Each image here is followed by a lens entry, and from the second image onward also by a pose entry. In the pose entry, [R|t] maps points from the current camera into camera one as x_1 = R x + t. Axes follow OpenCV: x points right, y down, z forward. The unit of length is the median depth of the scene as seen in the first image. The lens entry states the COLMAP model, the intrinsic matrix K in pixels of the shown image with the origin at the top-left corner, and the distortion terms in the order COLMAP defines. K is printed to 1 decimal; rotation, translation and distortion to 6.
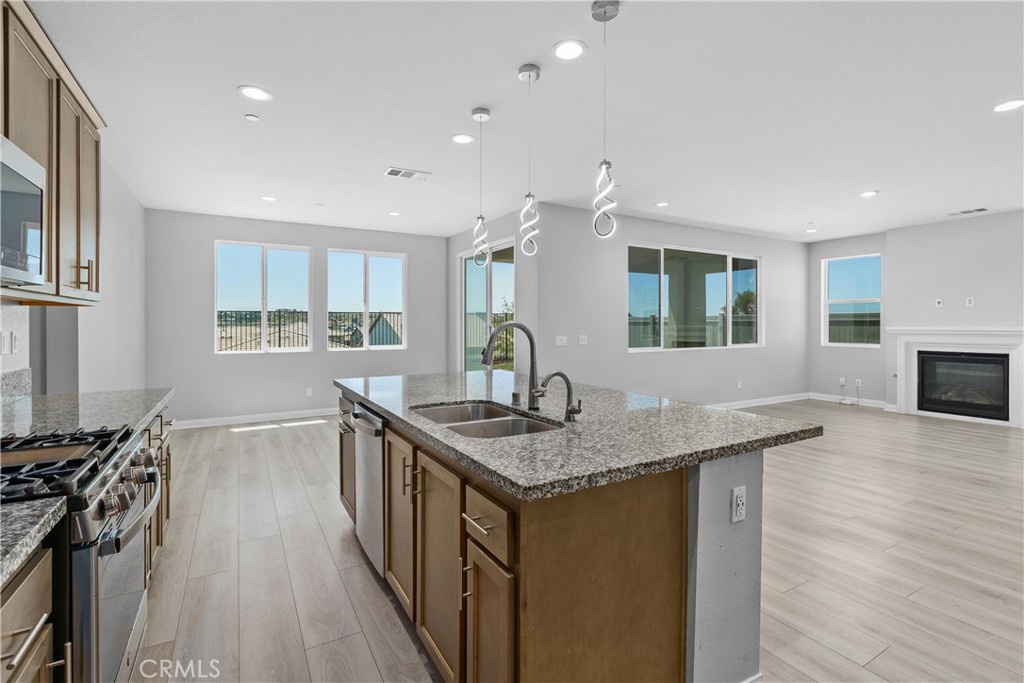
lens RADIAL K [[470.0, 0, 513.8], [0, 470.0, 328.6], [0, 0, 1]] dist [0.000290, -0.001565]
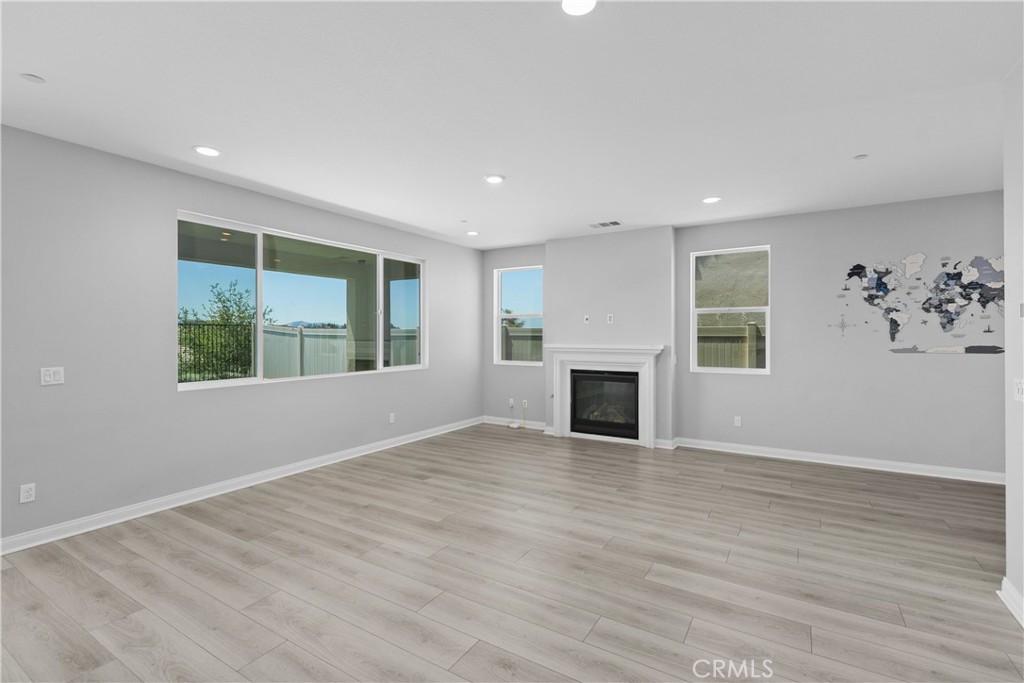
lens RADIAL K [[470.0, 0, 506.0], [0, 470.0, 336.0], [0, 0, 1]] dist [0.000290, -0.001565]
pose [[0.883335, 0.000169, 0.468743, 0.294105], [0.003191, 0.999975, -0.006374, -0.014213], [-0.468732, 0.007126, 0.883312, 0.217266]]
